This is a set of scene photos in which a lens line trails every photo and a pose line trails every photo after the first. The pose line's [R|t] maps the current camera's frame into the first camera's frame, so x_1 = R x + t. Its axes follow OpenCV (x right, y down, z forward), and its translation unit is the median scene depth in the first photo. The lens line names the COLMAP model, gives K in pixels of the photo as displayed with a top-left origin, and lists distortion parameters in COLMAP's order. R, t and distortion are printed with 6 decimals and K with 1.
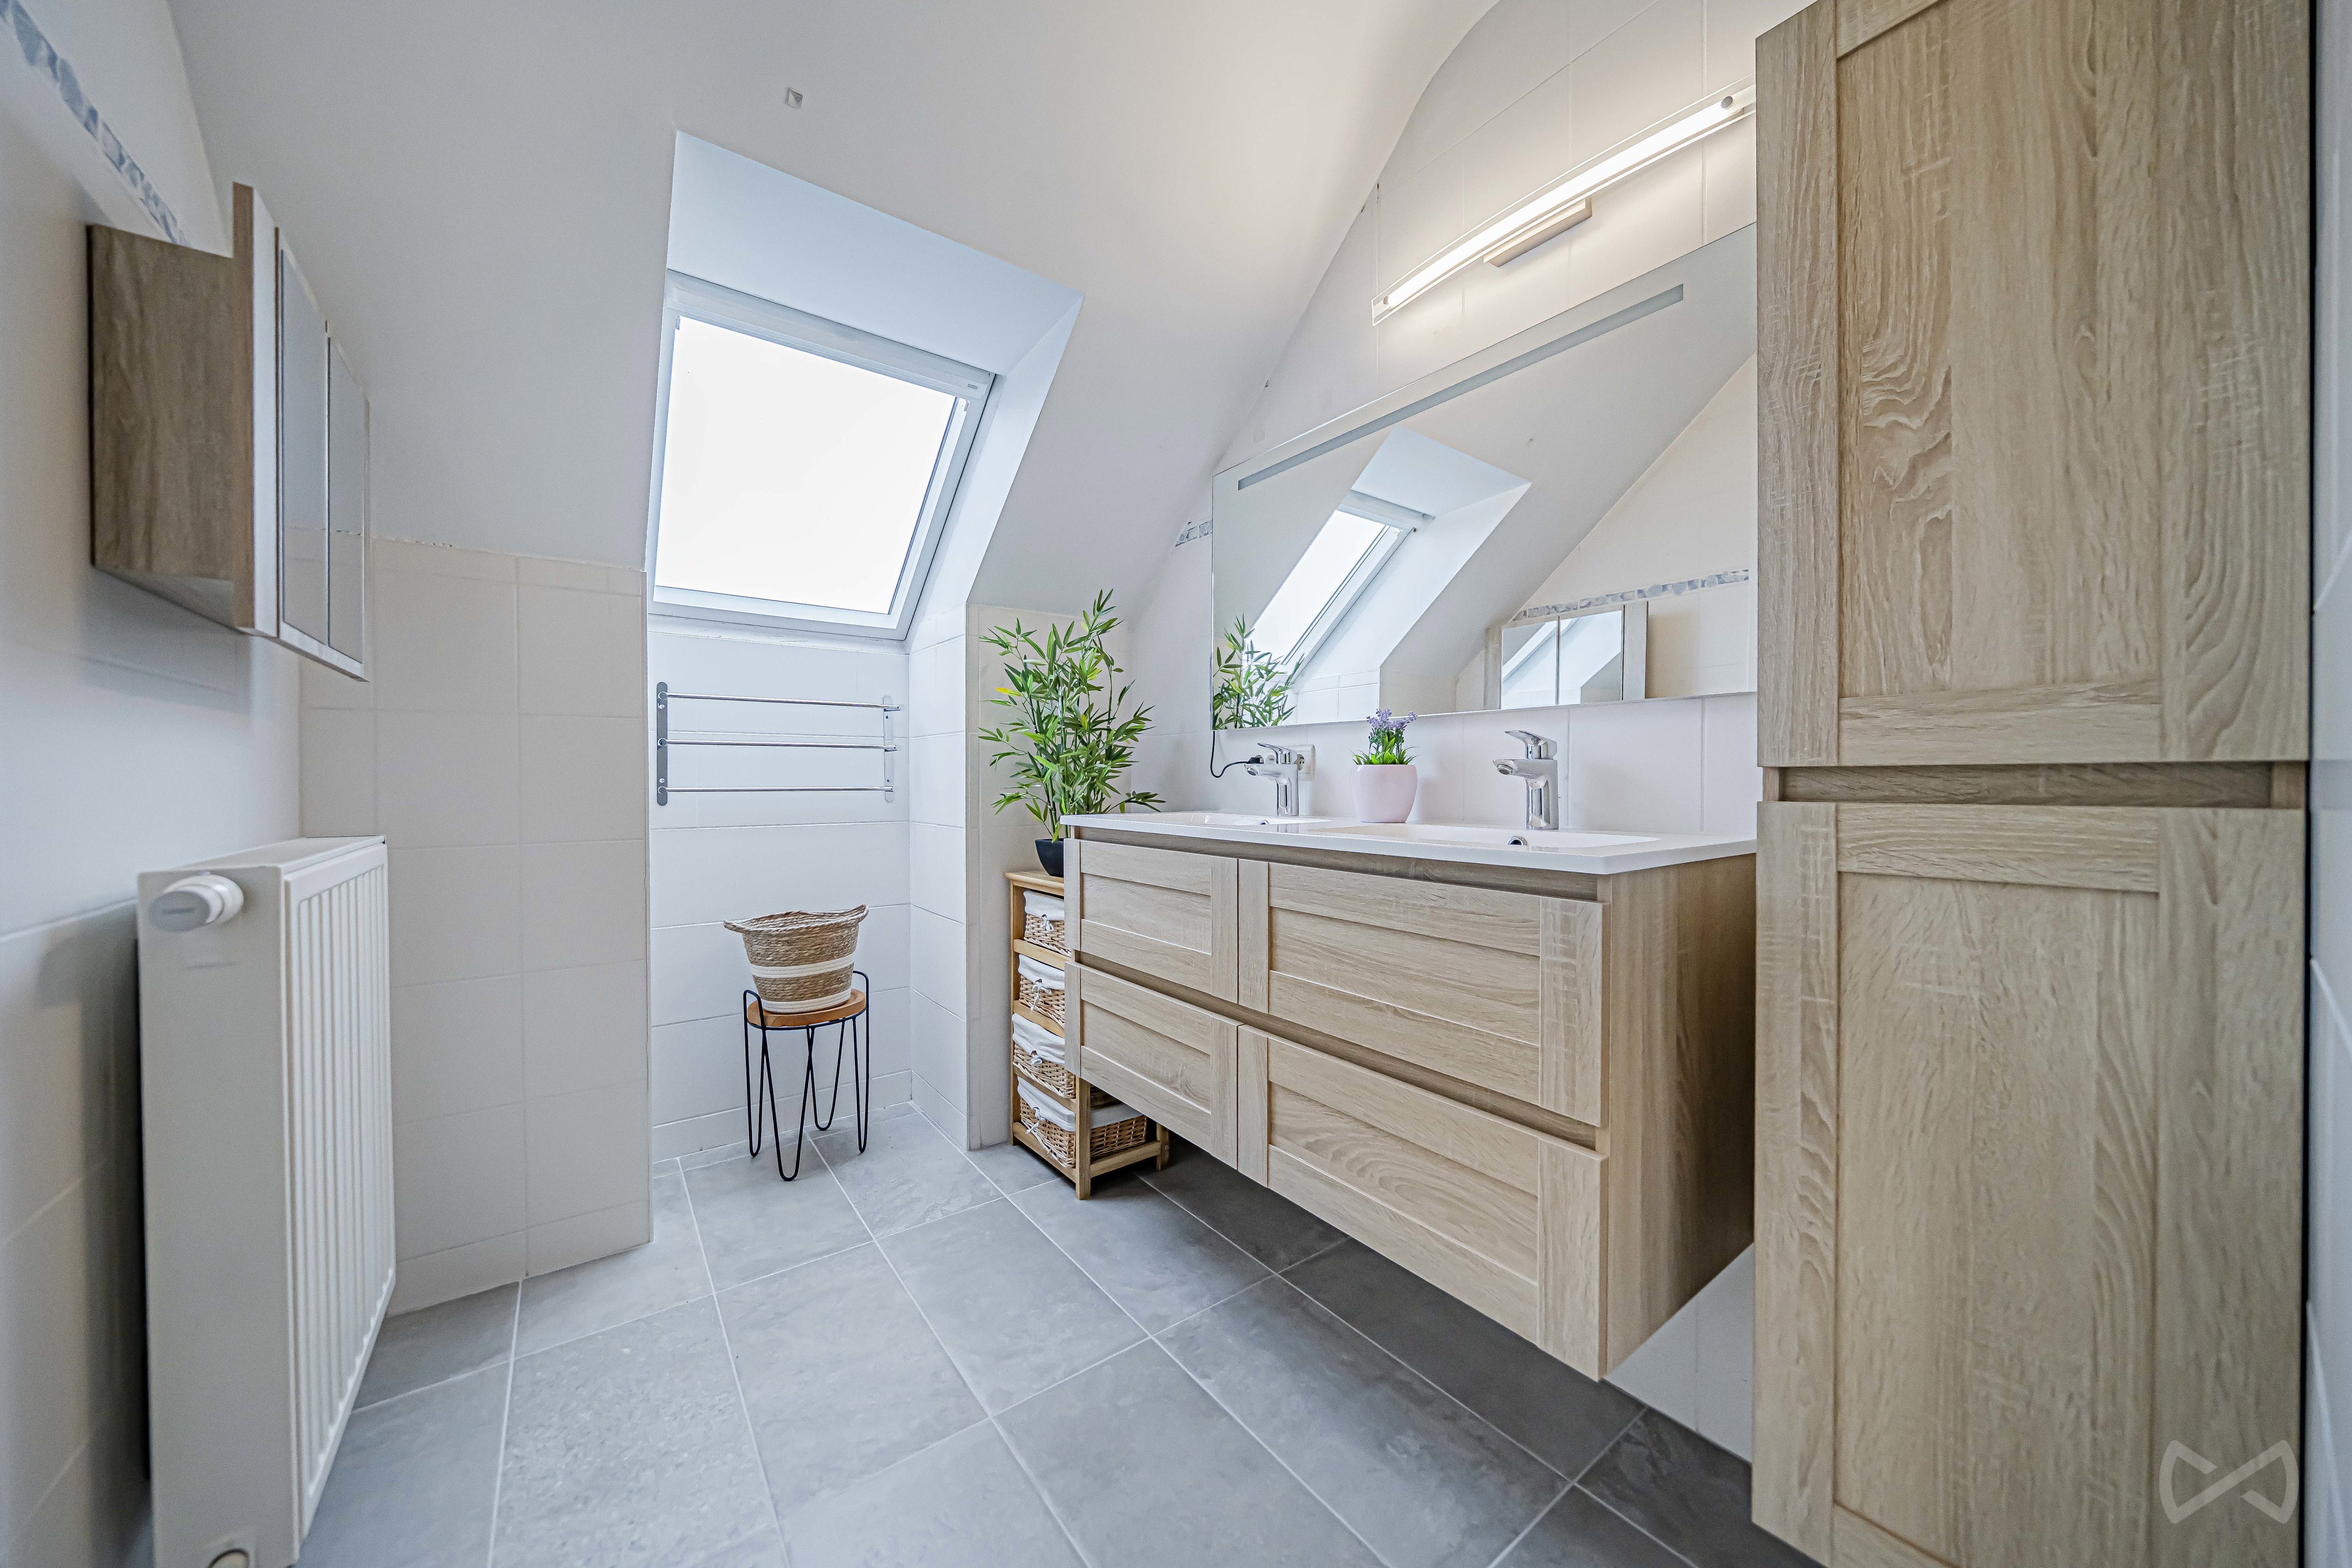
lens RADIAL K [[811.0, 0, 1193.3], [0, 811.0, 785.0], [0, 0, 1]] dist [-0.001079, -0.000149]
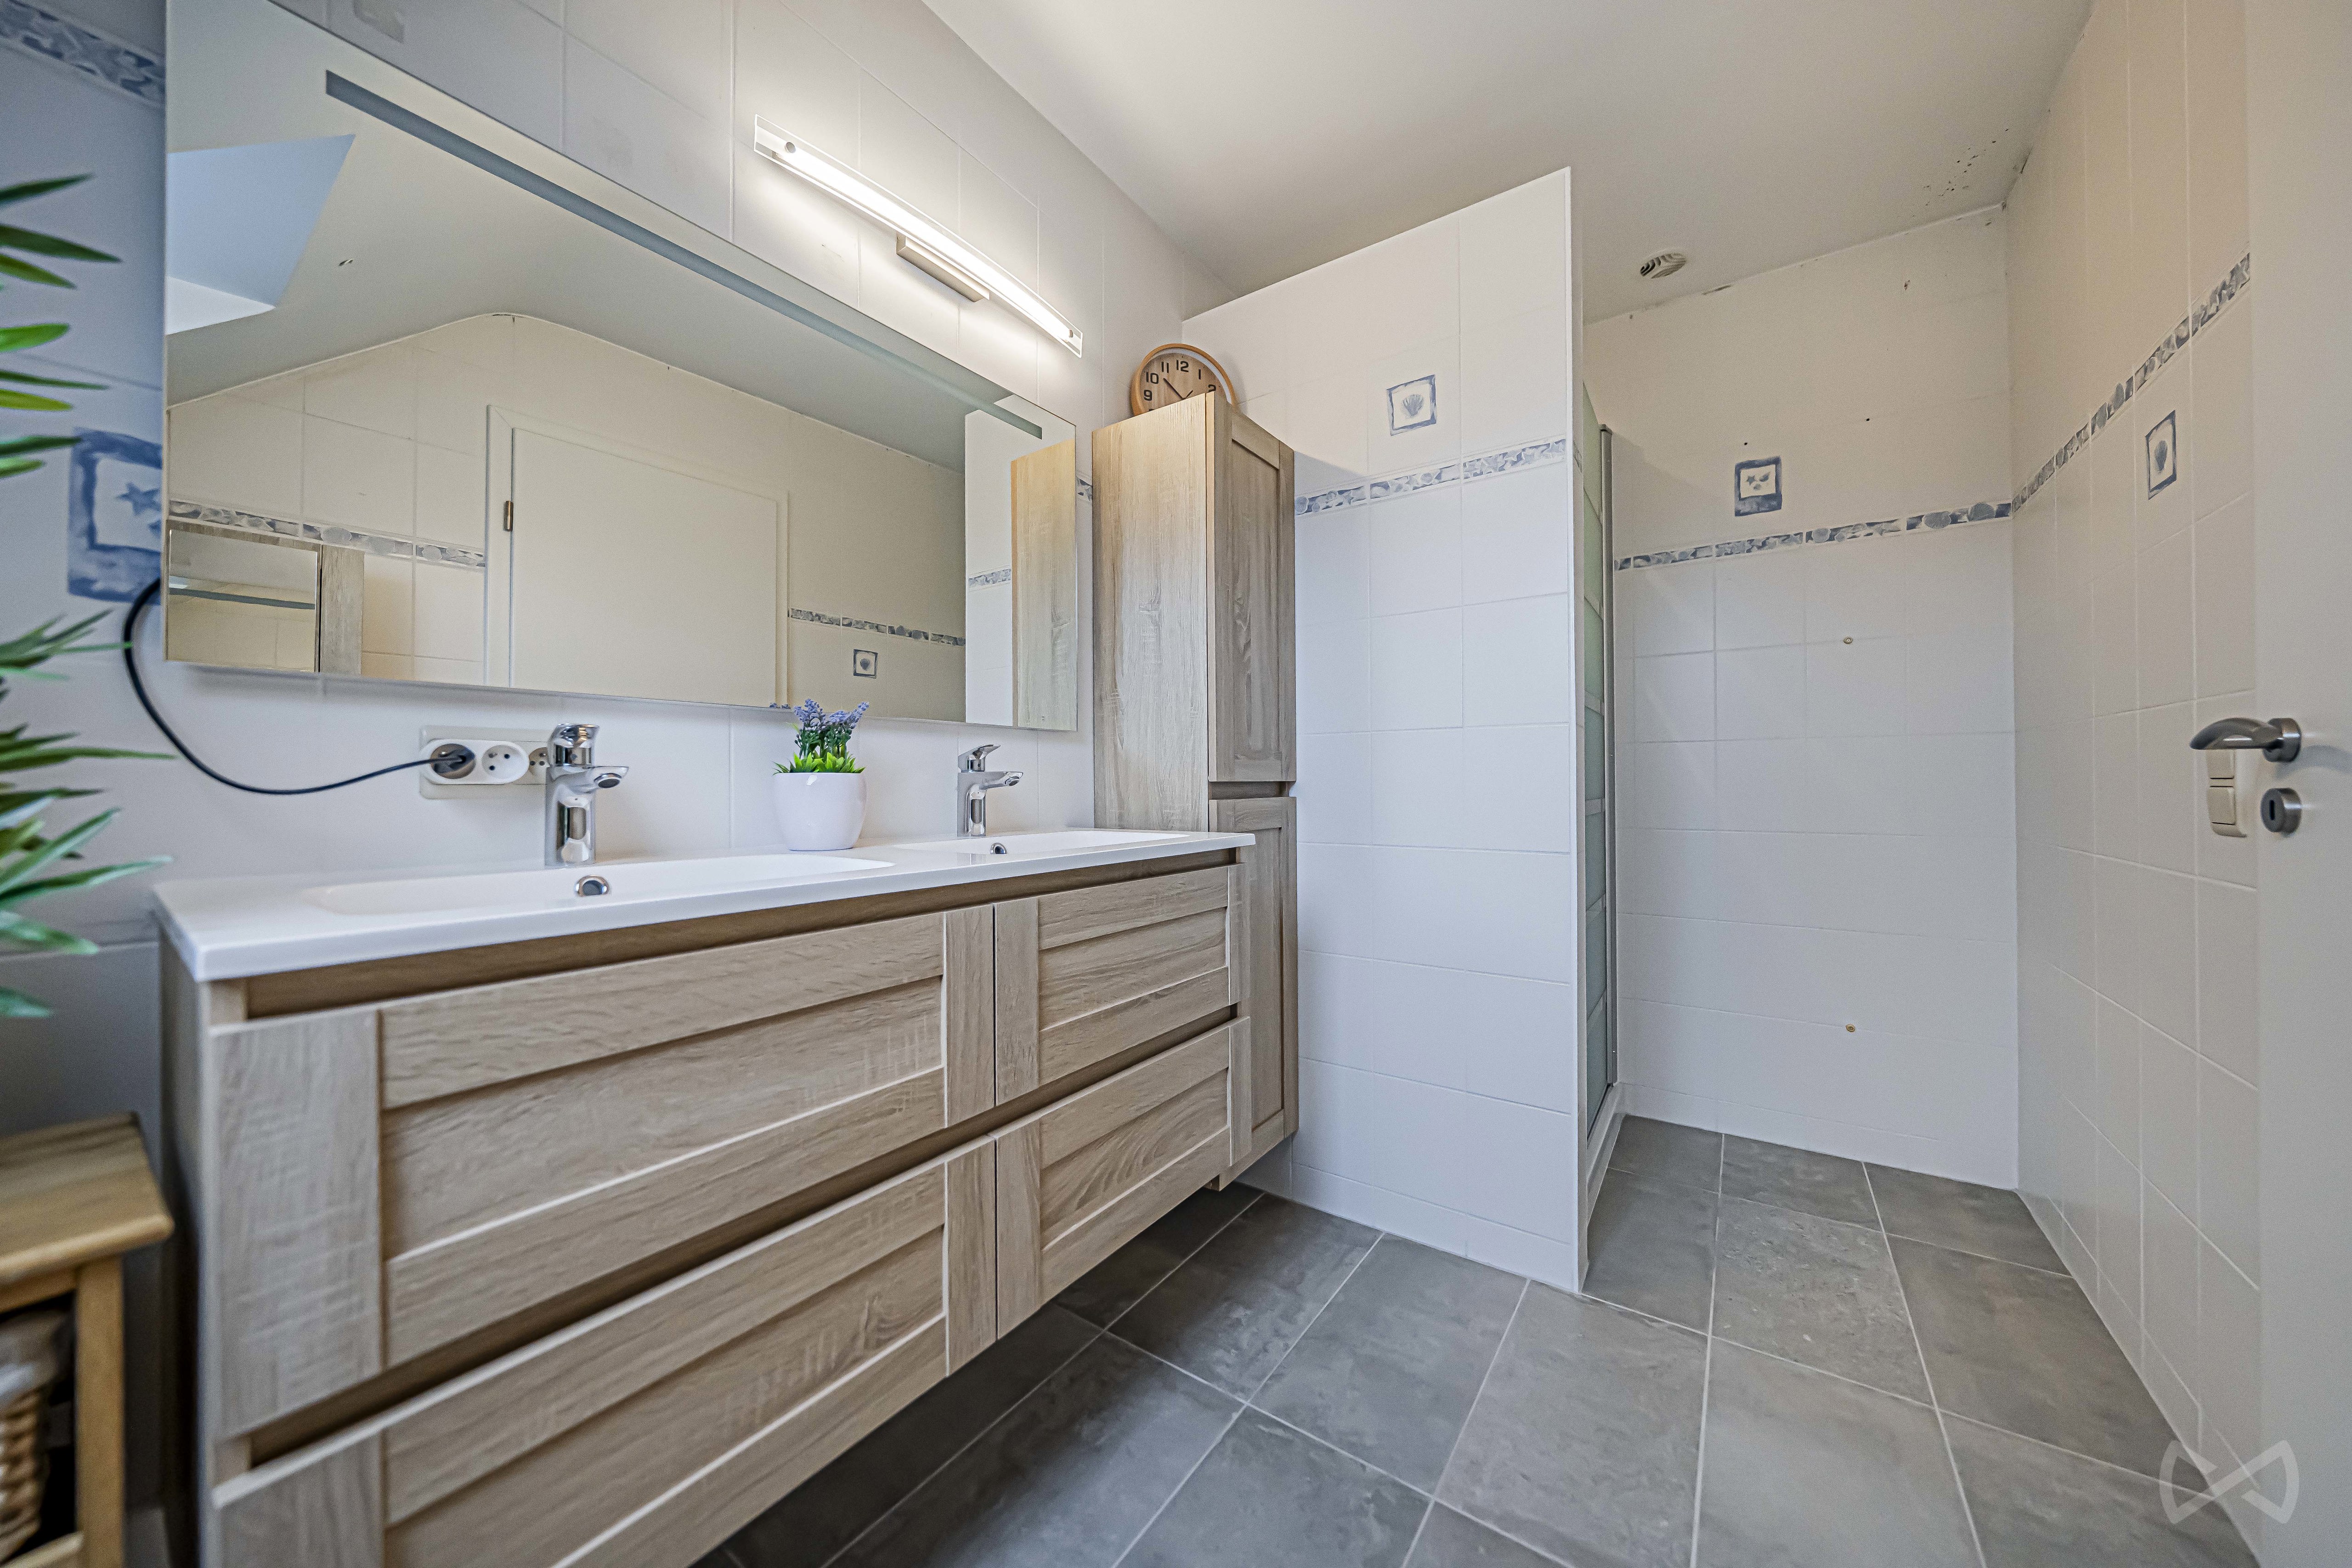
lens RADIAL K [[811.0, 0, 1189.4], [0, 811.0, 777.9], [0, 0, 1]] dist [-0.001079, -0.000149]
pose [[-0.304249, 0.009203, 0.952548, -0.712188], [0.013101, 0.999899, -0.005475, -0.014905], [-0.952502, 0.010814, -0.304339, 1.095655]]
